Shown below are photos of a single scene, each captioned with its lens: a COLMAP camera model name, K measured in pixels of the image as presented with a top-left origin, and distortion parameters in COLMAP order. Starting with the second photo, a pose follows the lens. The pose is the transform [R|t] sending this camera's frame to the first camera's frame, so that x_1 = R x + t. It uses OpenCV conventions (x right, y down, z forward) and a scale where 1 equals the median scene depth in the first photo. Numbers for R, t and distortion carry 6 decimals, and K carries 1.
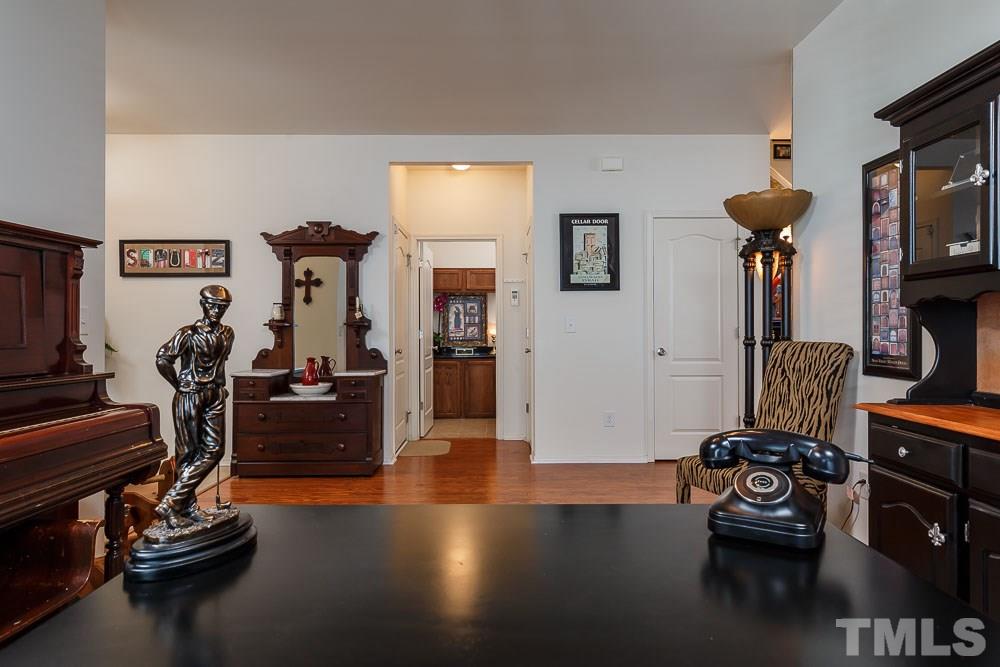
lens RADIAL K [[659.0, 0, 504.4], [0, 659.0, 327.7], [0, 0, 1]] dist [-0.011448, -0.003063]
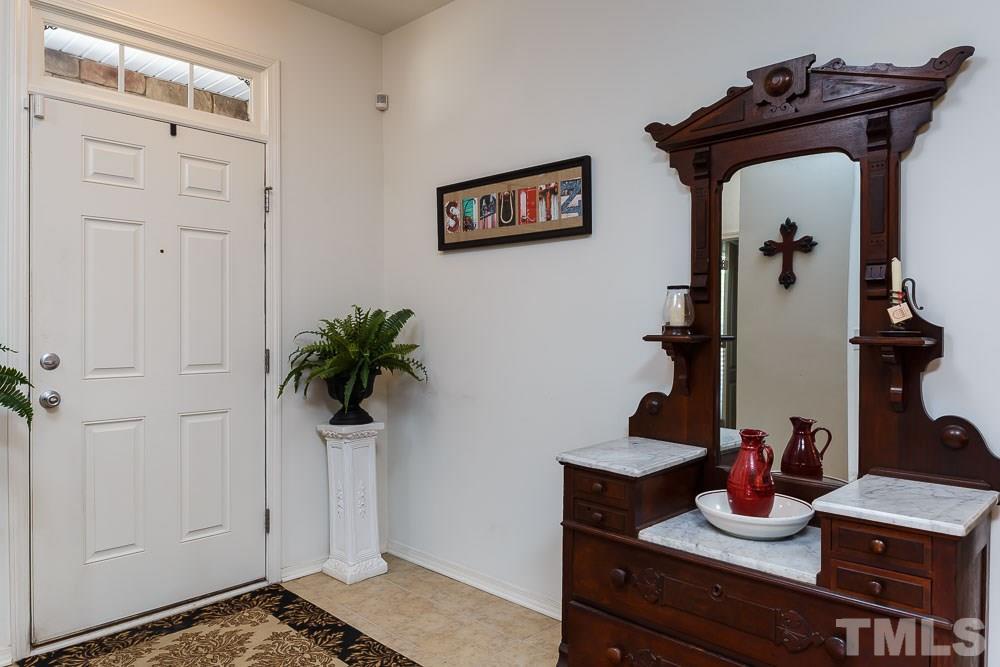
lens RADIAL K [[659.0, 0, 504.4], [0, 659.0, 327.7], [0, 0, 1]] dist [-0.011448, -0.003063]
pose [[0.728431, 0.008416, -0.685067, -0.137235], [0.003433, 0.999867, 0.015934, -0.017812], [0.685110, -0.013959, 0.728306, 0.608578]]
